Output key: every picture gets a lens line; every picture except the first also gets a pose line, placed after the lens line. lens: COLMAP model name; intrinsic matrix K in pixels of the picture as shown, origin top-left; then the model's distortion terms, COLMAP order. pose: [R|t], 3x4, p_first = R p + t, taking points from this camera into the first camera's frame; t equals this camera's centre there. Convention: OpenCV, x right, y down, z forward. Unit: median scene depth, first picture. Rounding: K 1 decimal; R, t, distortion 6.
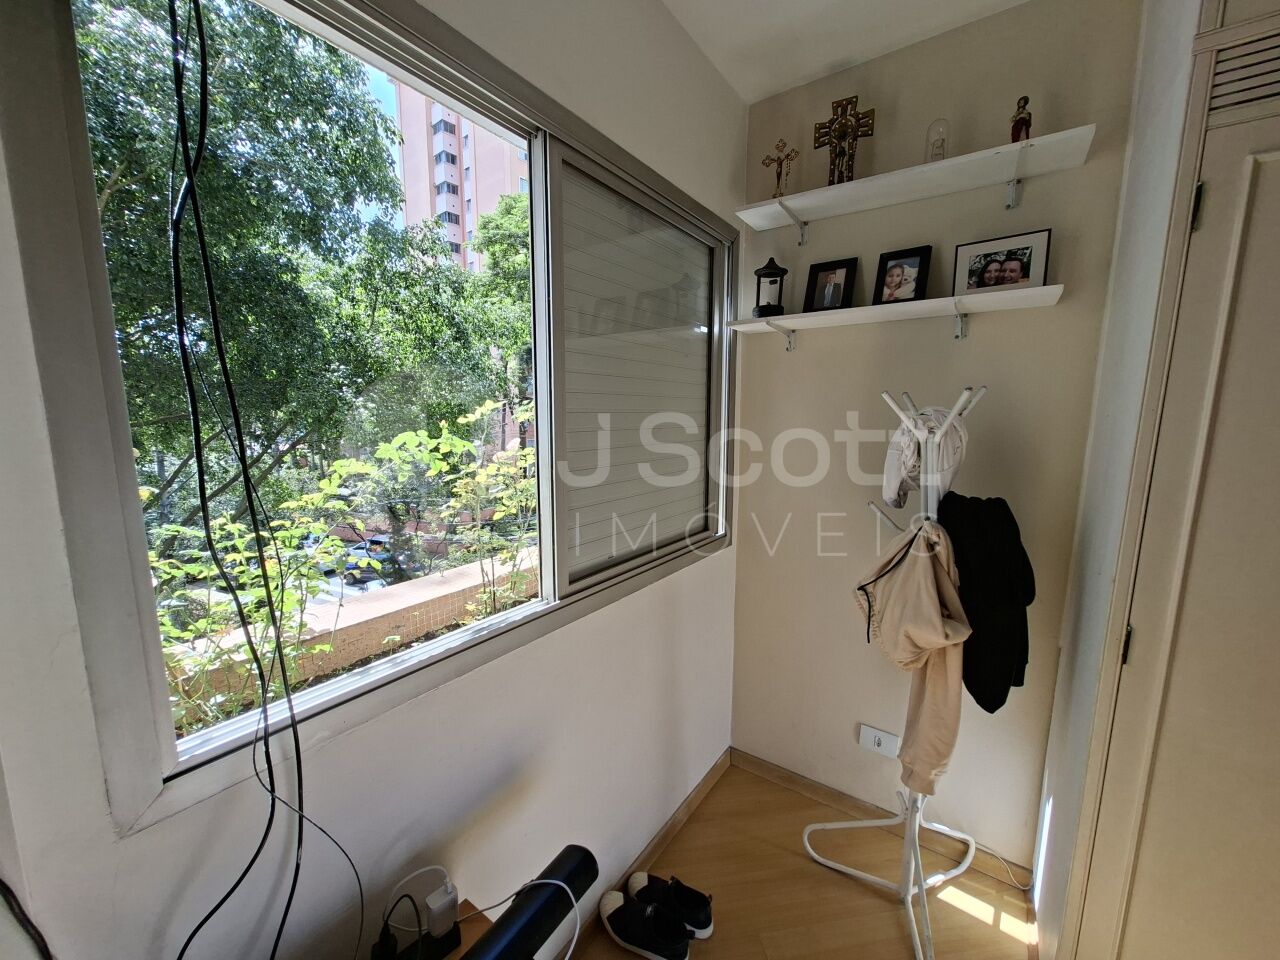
lens RADIAL K [[494.1, 0, 640.0], [0, 494.1, 480.0], [0, 0, 1]] dist [-0.002323, -0.000787]
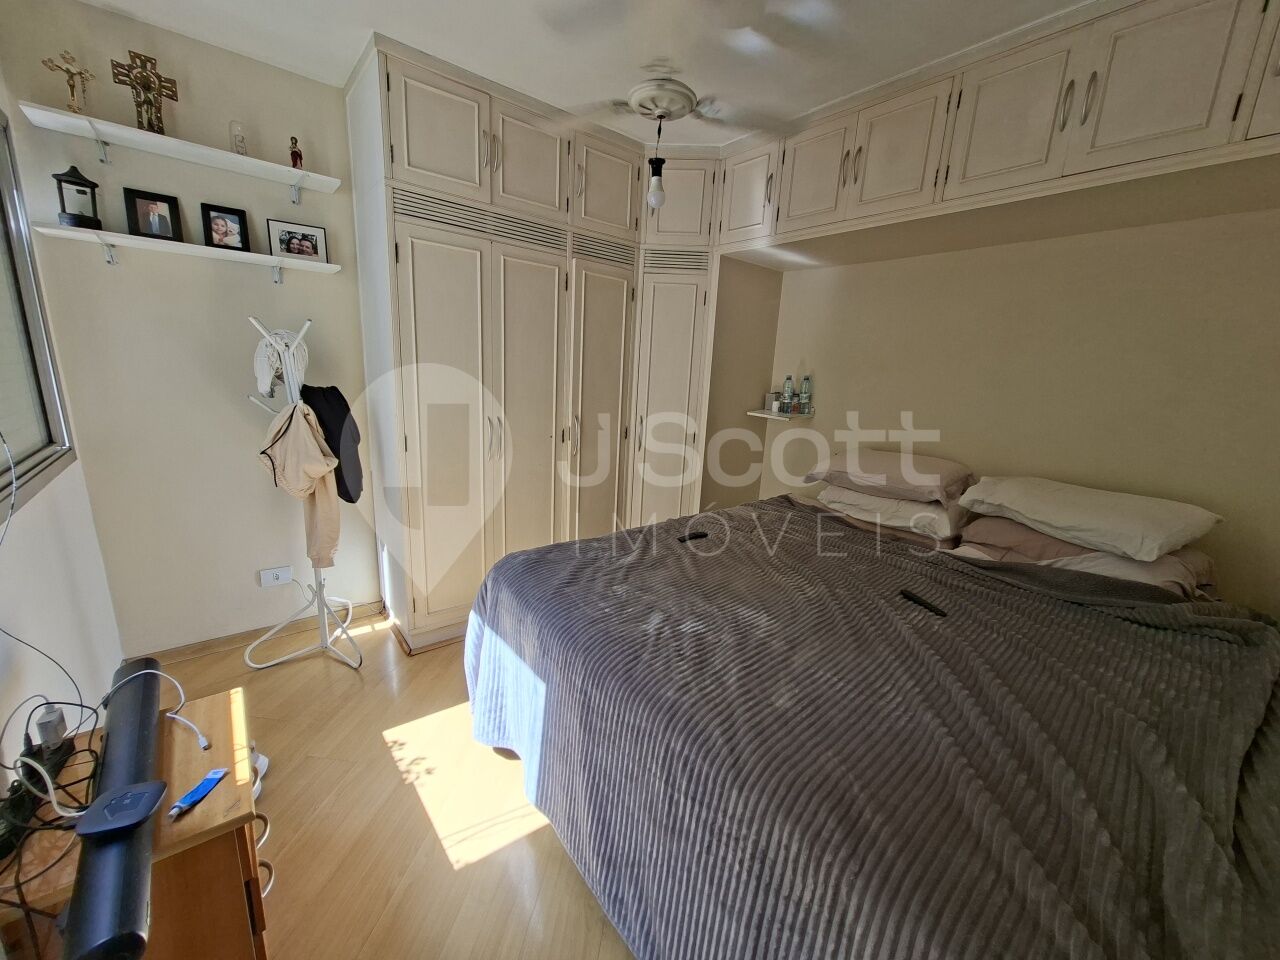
lens RADIAL K [[494.1, 0, 640.0], [0, 494.1, 480.0], [0, 0, 1]] dist [-0.002323, -0.000787]
pose [[0.239323, -0.209847, 0.947992, -0.634125], [0.089261, 0.976986, 0.193731, 0.103868], [-0.966828, 0.038254, 0.252546, -0.415636]]
